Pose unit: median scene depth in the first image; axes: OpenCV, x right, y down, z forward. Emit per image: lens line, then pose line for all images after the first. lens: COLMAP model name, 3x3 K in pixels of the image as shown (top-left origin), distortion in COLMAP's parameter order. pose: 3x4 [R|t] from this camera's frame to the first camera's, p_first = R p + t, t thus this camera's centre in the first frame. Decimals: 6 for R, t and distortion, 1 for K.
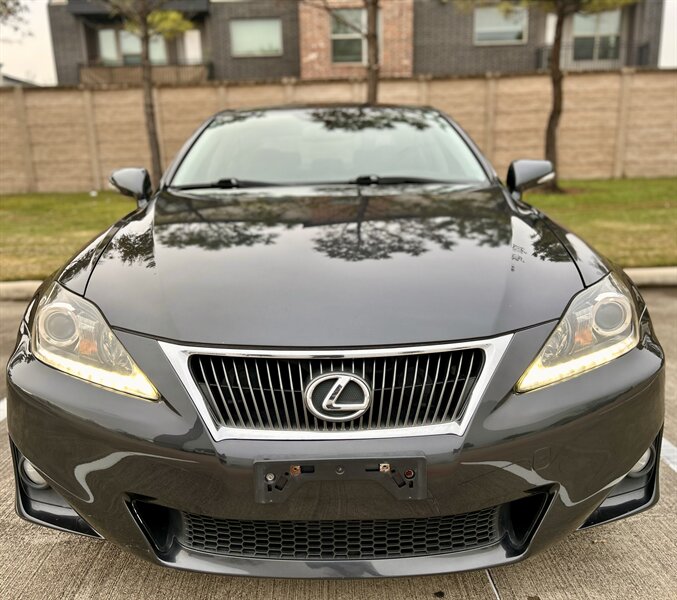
lens RADIAL K [[602.0, 0, 331.5], [0, 602.0, 301.0], [0, 0, 1]] dist [-0.000196, 0.018718]
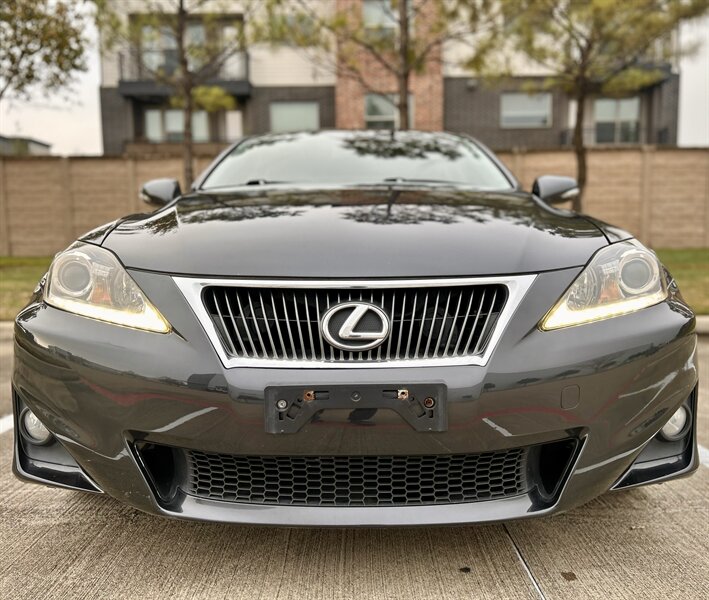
lens RADIAL K [[596.2, 0, 363.8], [0, 596.2, 300.6], [0, 0, 1]] dist [0.023536, -0.008386]
pose [[0.999923, 0.012363, -0.001241, 0.021131], [-0.012419, 0.991302, -0.131021, 0.207377], [-0.000389, 0.131026, 0.991379, 0.041827]]
